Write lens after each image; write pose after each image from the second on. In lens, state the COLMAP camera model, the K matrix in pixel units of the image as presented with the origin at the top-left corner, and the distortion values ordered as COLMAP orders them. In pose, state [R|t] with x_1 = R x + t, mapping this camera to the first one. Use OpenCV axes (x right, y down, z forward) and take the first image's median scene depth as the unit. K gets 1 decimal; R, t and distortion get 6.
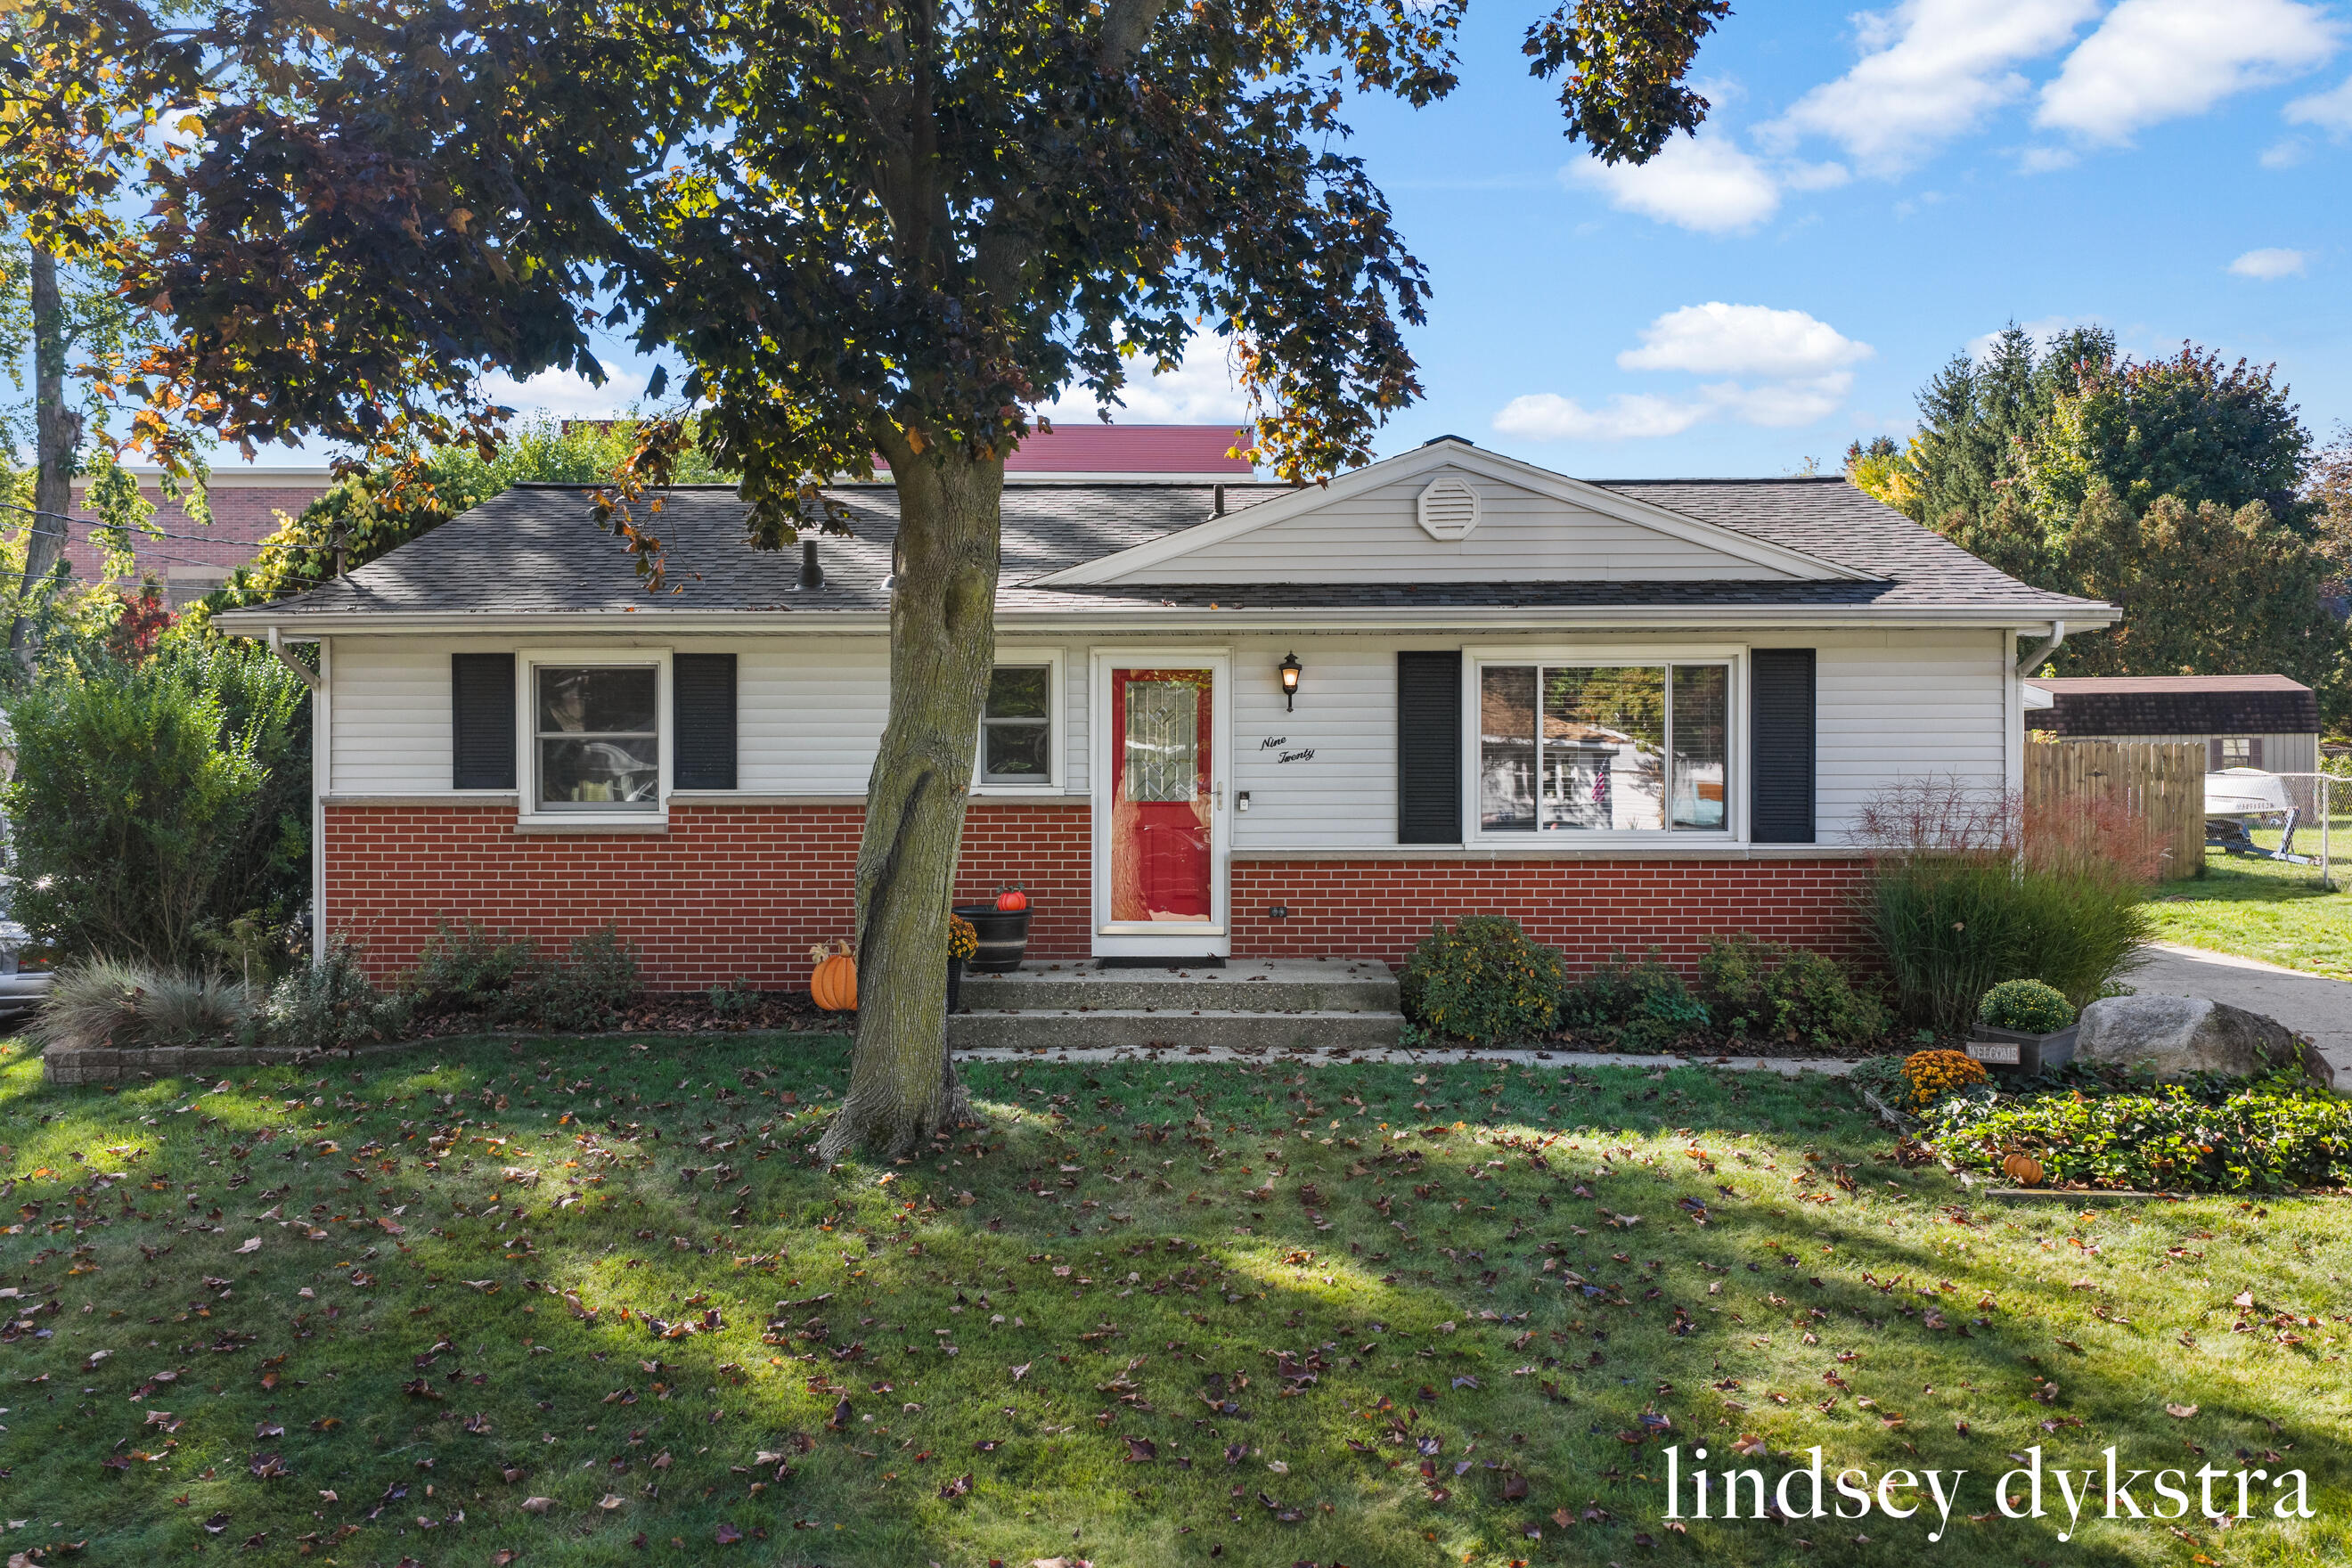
lens RADIAL K [[1958.7, 0, 1176.0], [0, 1958.7, 784.0], [0, 0, 1]] dist [0.040993, -0.080218]
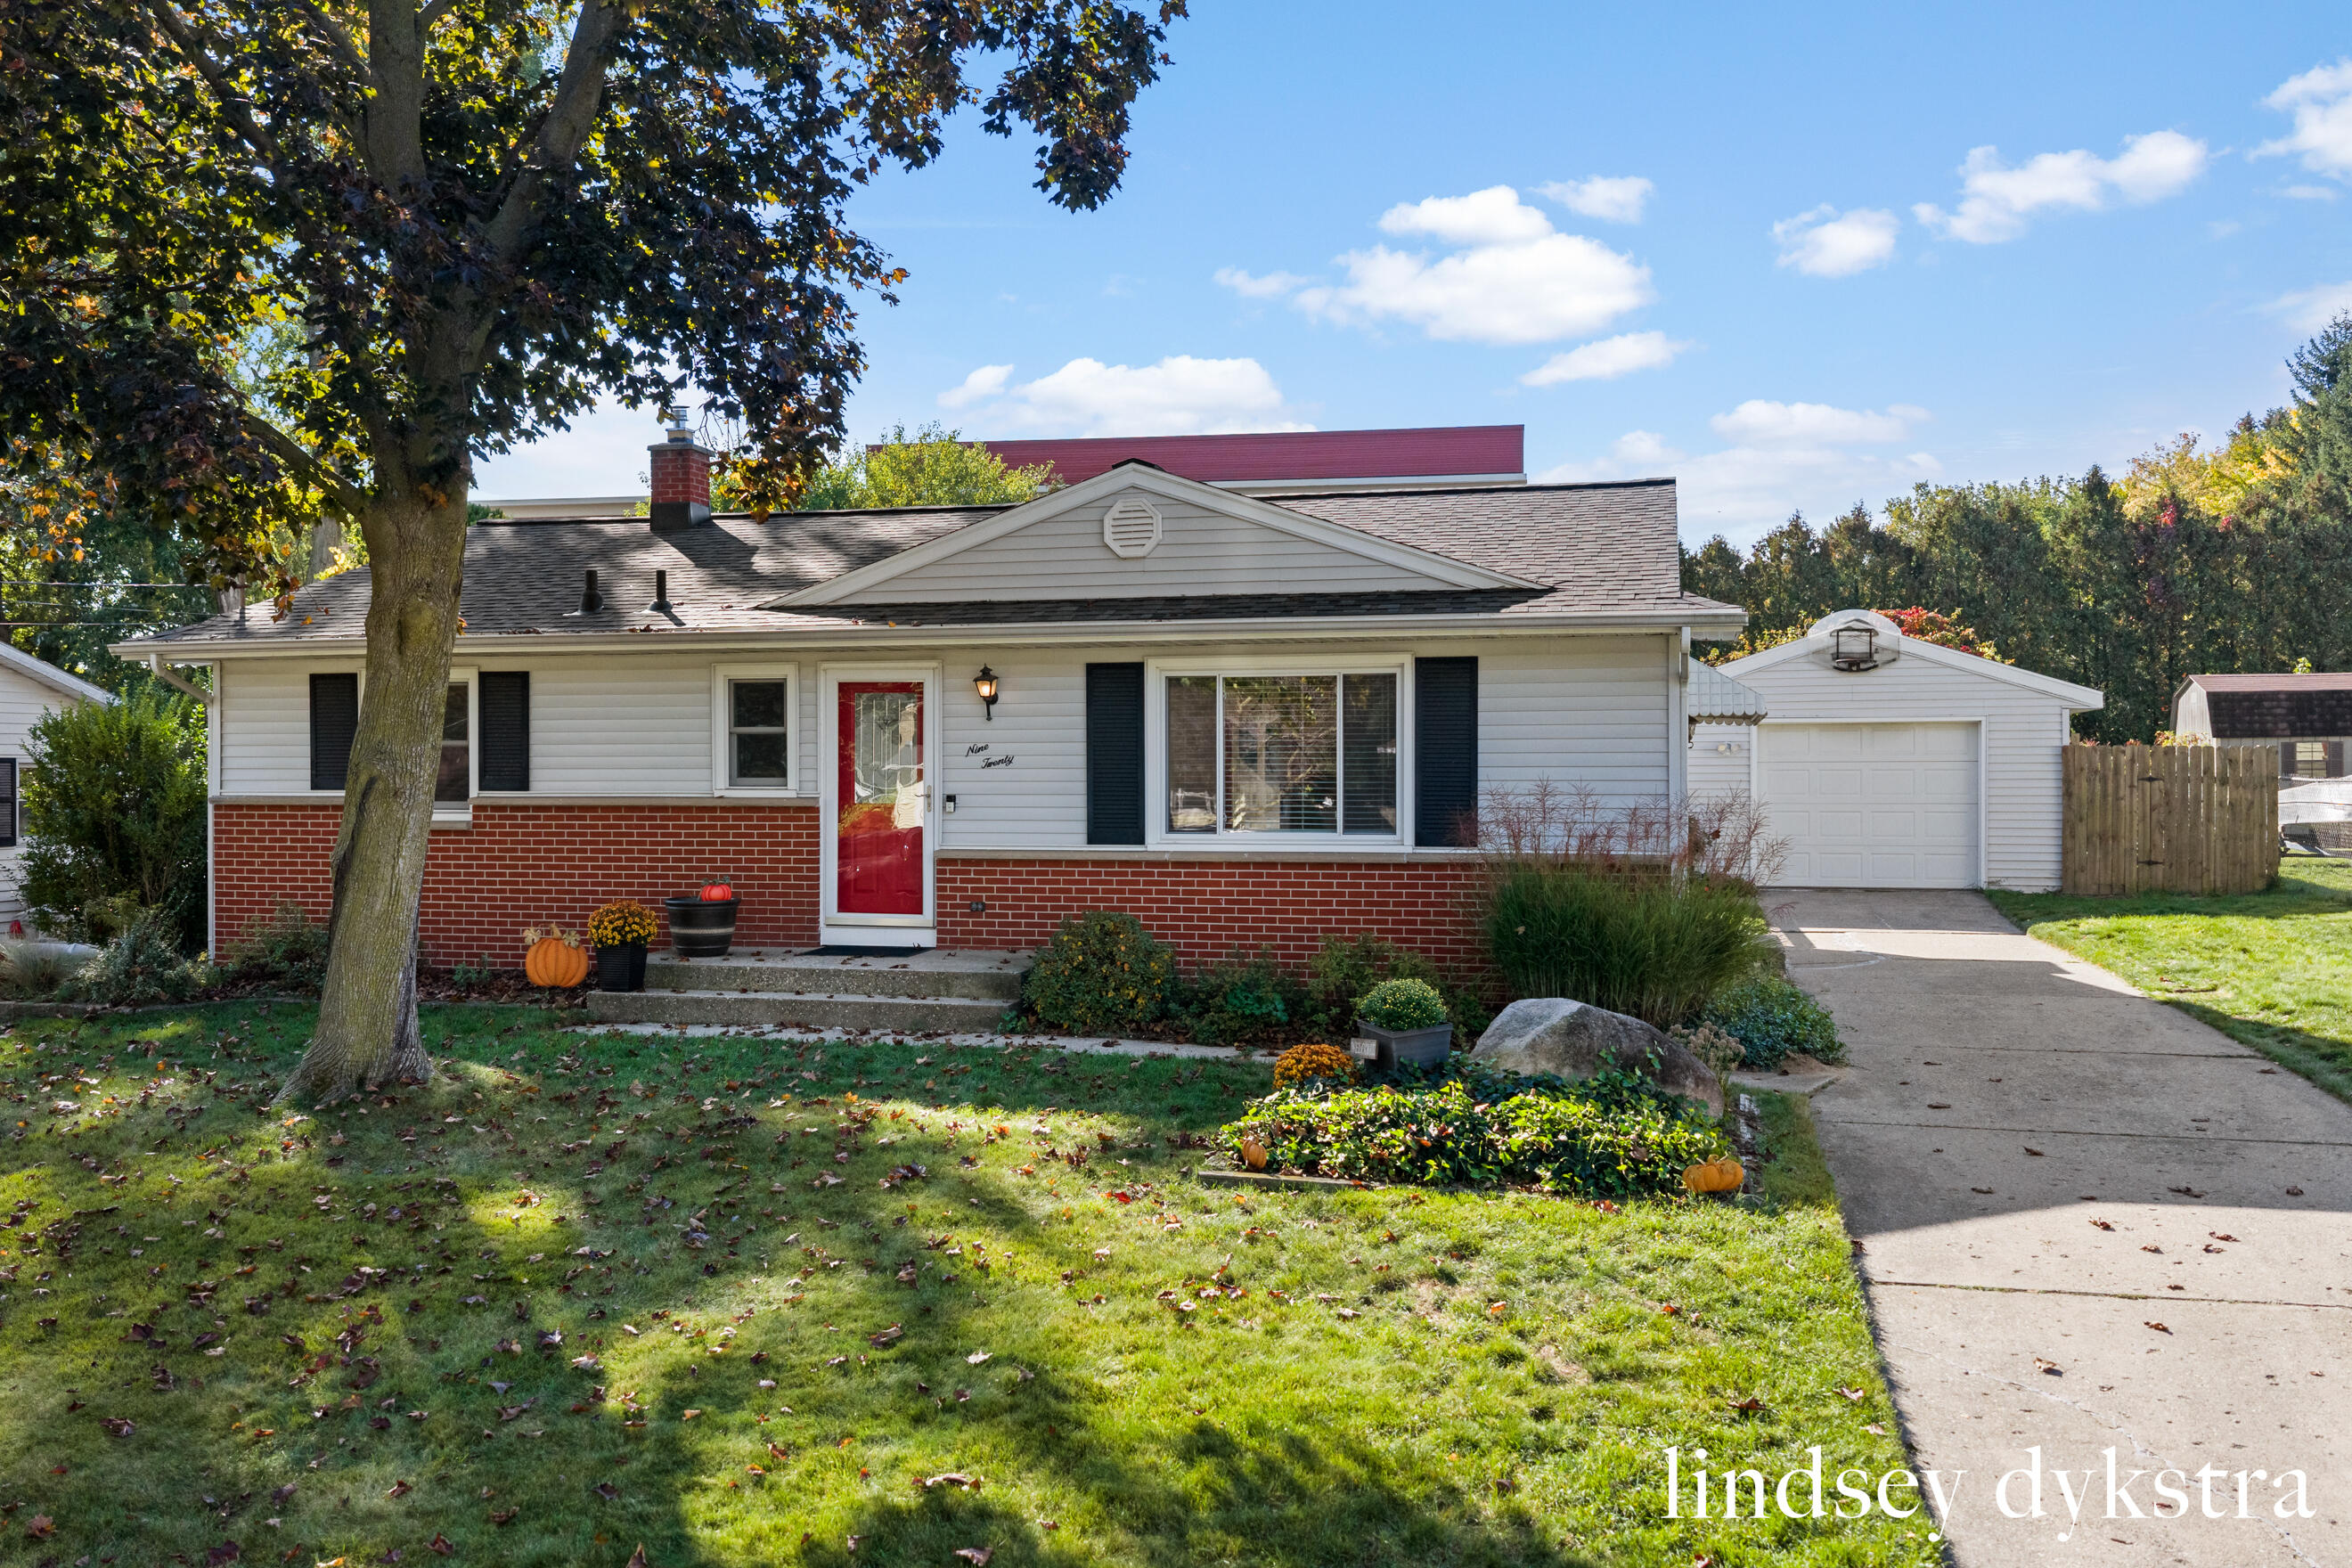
lens RADIAL K [[1958.7, 0, 1176.0], [0, 1958.7, 784.0], [0, 0, 1]] dist [0.040993, -0.080218]
pose [[0.975717, 0.002631, -0.219017, 0.394498], [-0.002797, 0.999996, -0.000451, -0.001910], [0.219015, 0.001052, 0.975721, -0.025935]]
